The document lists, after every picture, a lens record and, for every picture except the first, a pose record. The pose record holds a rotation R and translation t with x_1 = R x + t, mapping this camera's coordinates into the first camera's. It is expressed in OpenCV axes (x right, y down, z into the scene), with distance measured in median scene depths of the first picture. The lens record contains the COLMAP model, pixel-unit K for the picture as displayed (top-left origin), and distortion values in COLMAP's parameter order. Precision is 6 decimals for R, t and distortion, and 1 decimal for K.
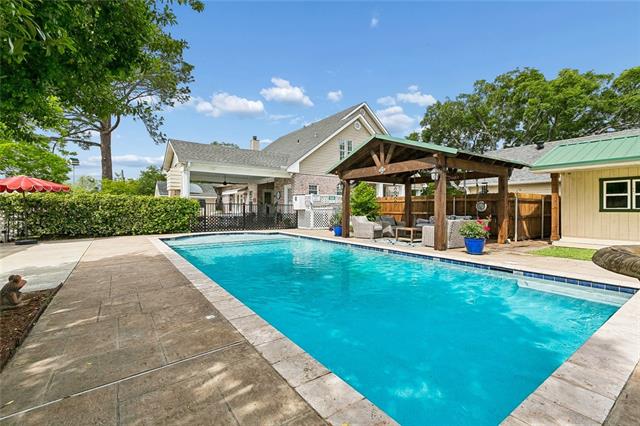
lens RADIAL K [[291.6, 0, 320.1], [0, 291.6, 211.7], [0, 0, 1]] dist [0.003837, 0.000510]
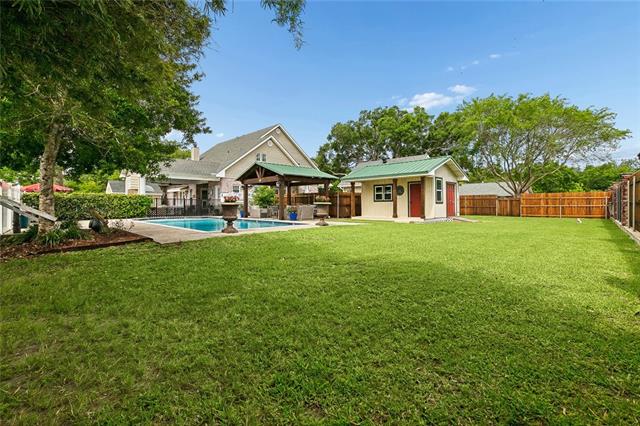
lens RADIAL K [[291.6, 0, 318.4], [0, 291.6, 207.1], [0, 0, 1]] dist [0.003837, 0.000510]
pose [[0.986751, -0.008787, 0.162001, 0.145942], [0.008991, 0.999959, -0.000525, 0.019353], [-0.161990, 0.001975, 0.986790, -0.494324]]
